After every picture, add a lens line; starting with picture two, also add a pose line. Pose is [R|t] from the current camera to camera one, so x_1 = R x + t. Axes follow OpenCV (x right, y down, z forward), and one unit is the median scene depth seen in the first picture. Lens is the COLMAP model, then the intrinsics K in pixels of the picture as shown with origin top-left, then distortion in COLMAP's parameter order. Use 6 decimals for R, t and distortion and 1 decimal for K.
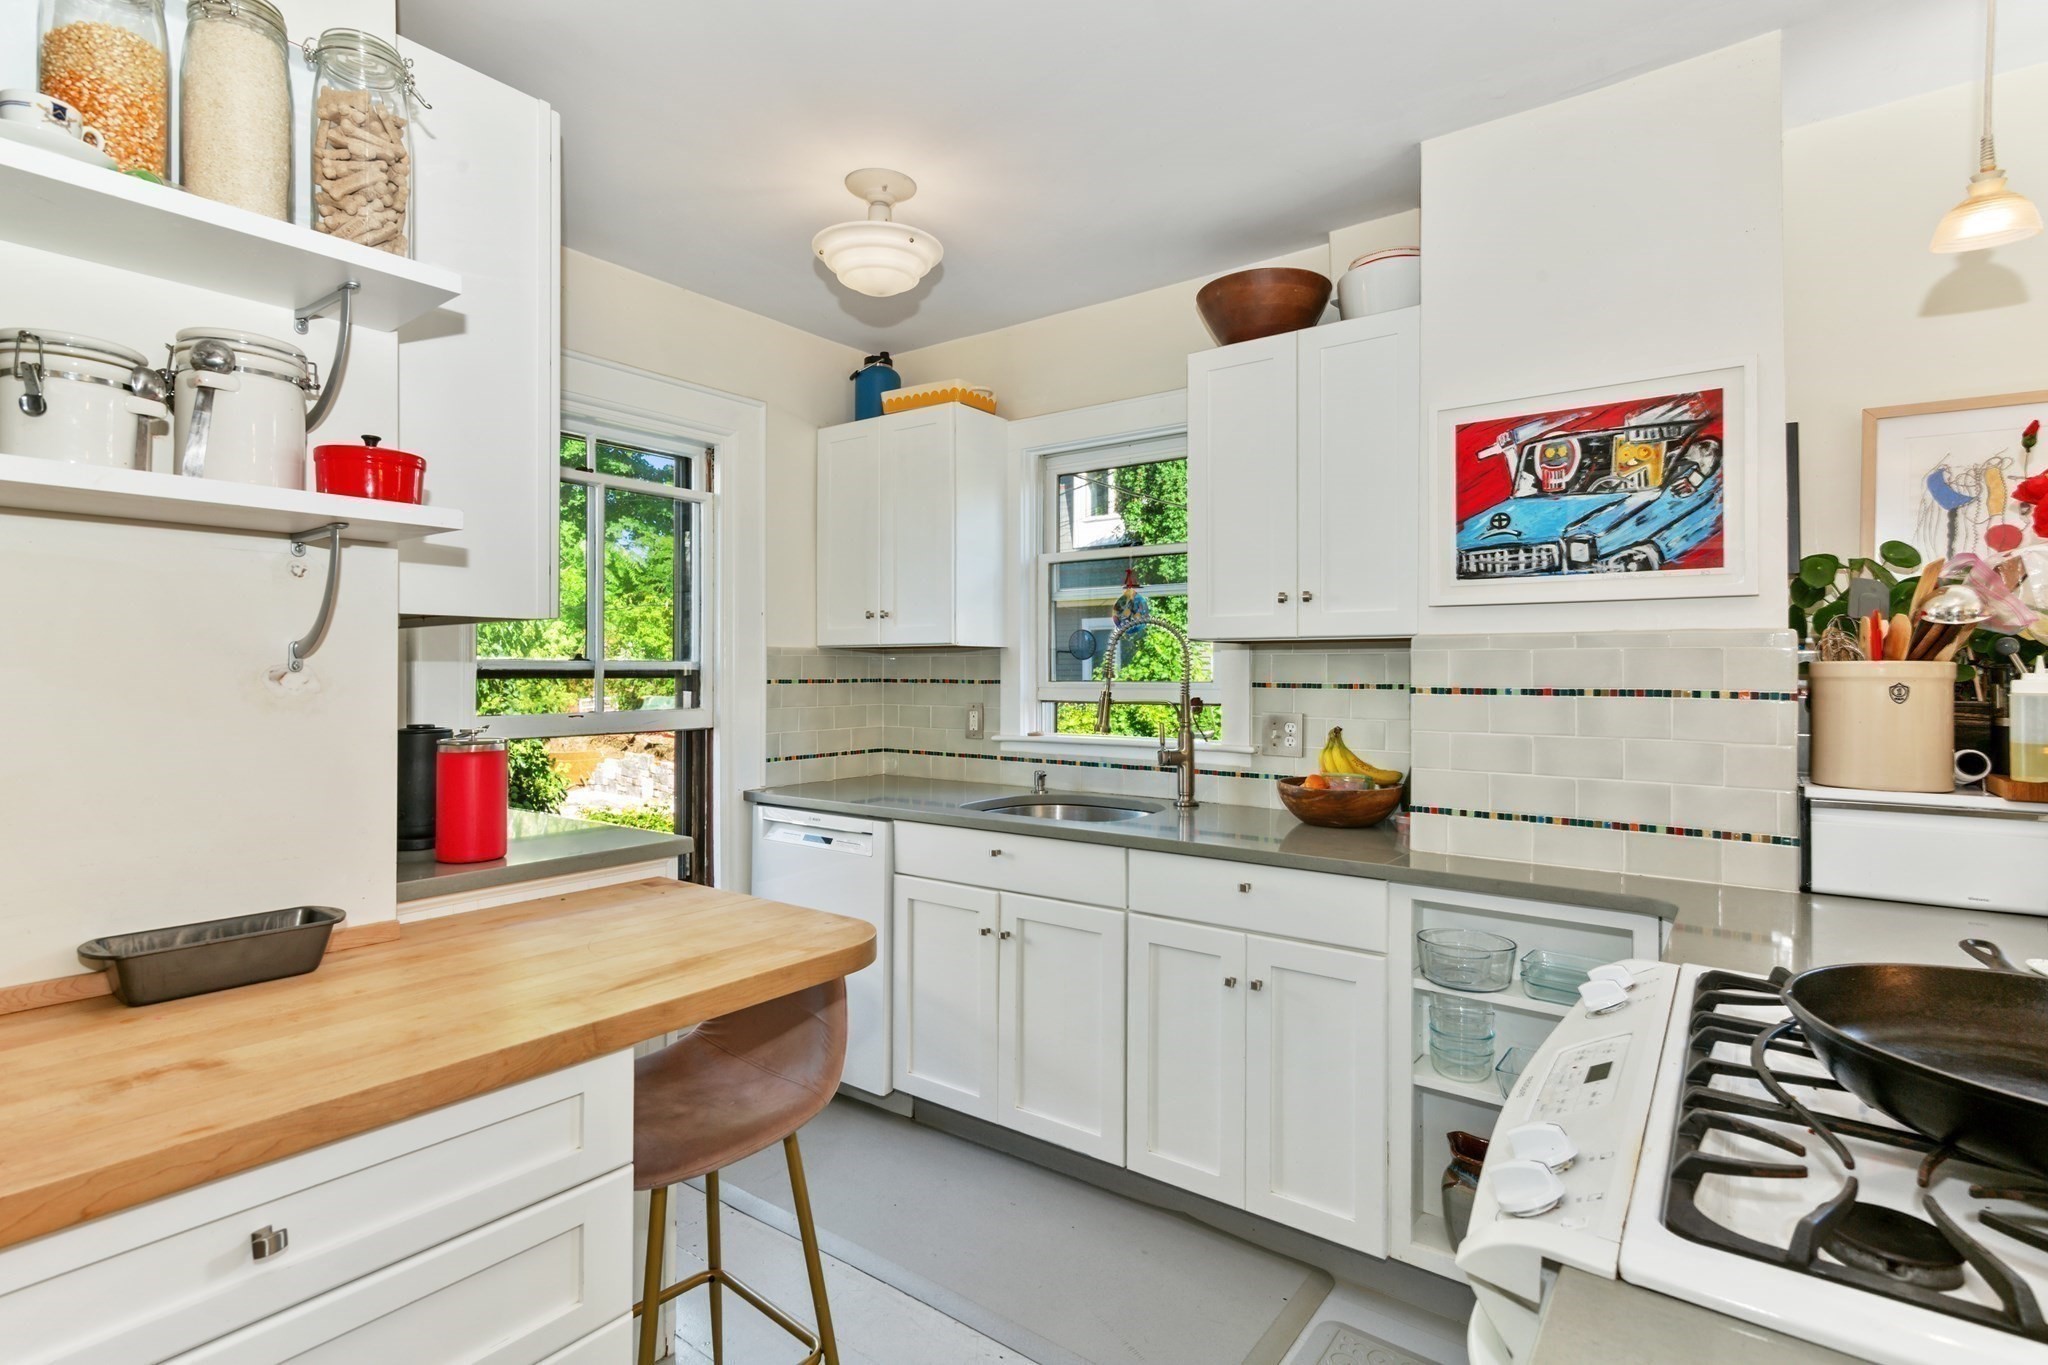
lens RADIAL K [[1011.9, 0, 1020.8], [0, 1011.9, 656.1], [0, 0, 1]] dist [0.003318, 0.001126]
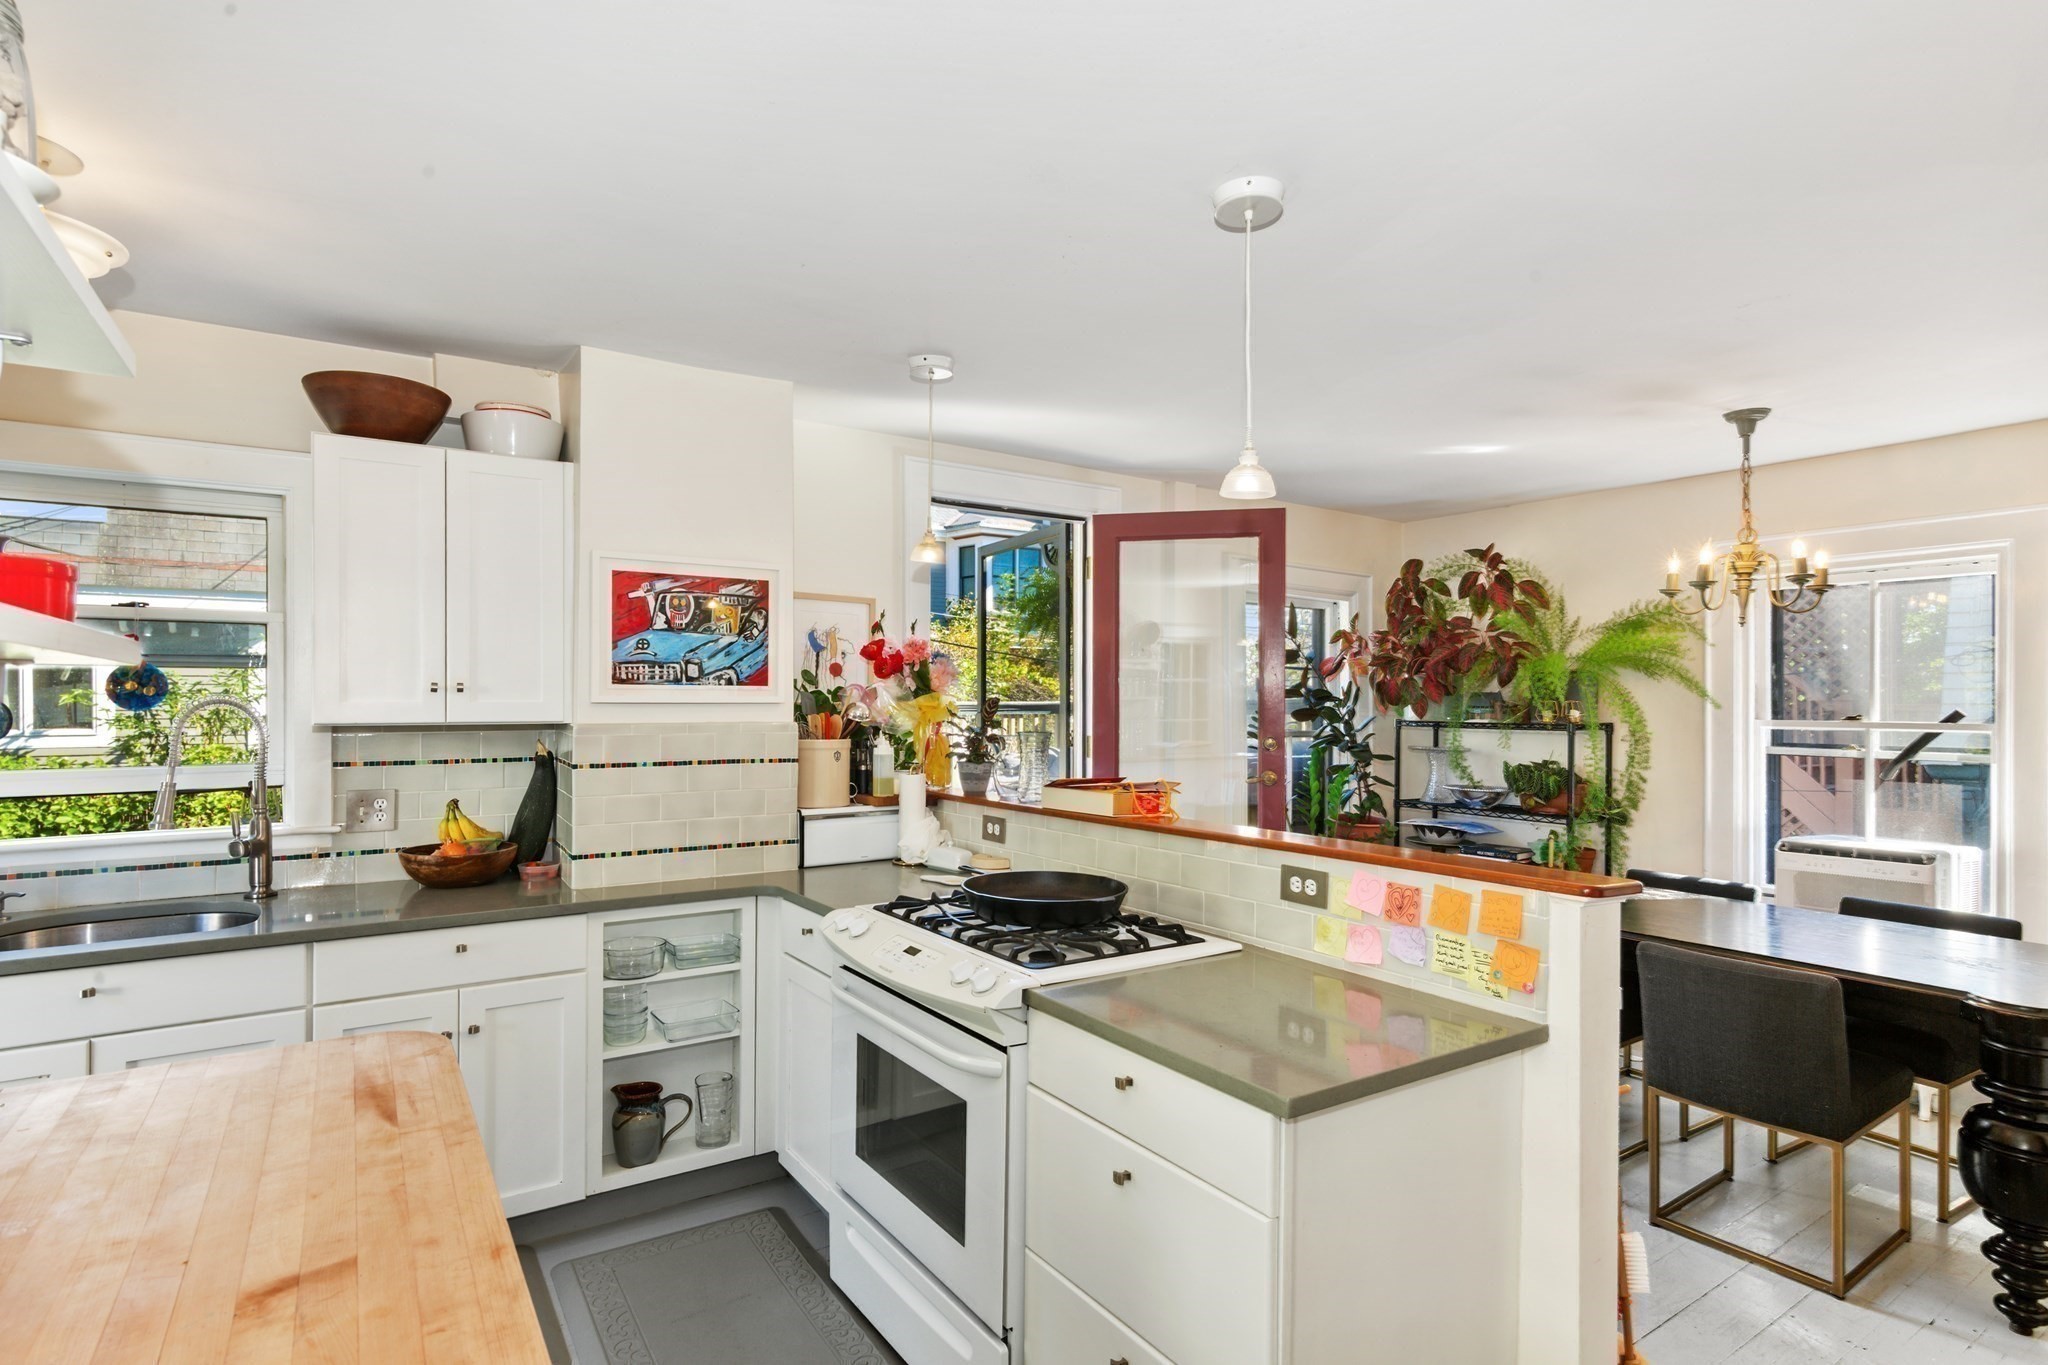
lens RADIAL K [[1030.2, 0, 1024.0], [0, 1030.2, 682.5], [0, 0, 1]] dist [-0.000826, -0.000331]
pose [[0.326028, 0.014150, 0.945254, -0.726739], [-0.014712, 0.999843, -0.009892, -0.074626], [-0.945246, -0.010682, 0.326184, 0.024933]]
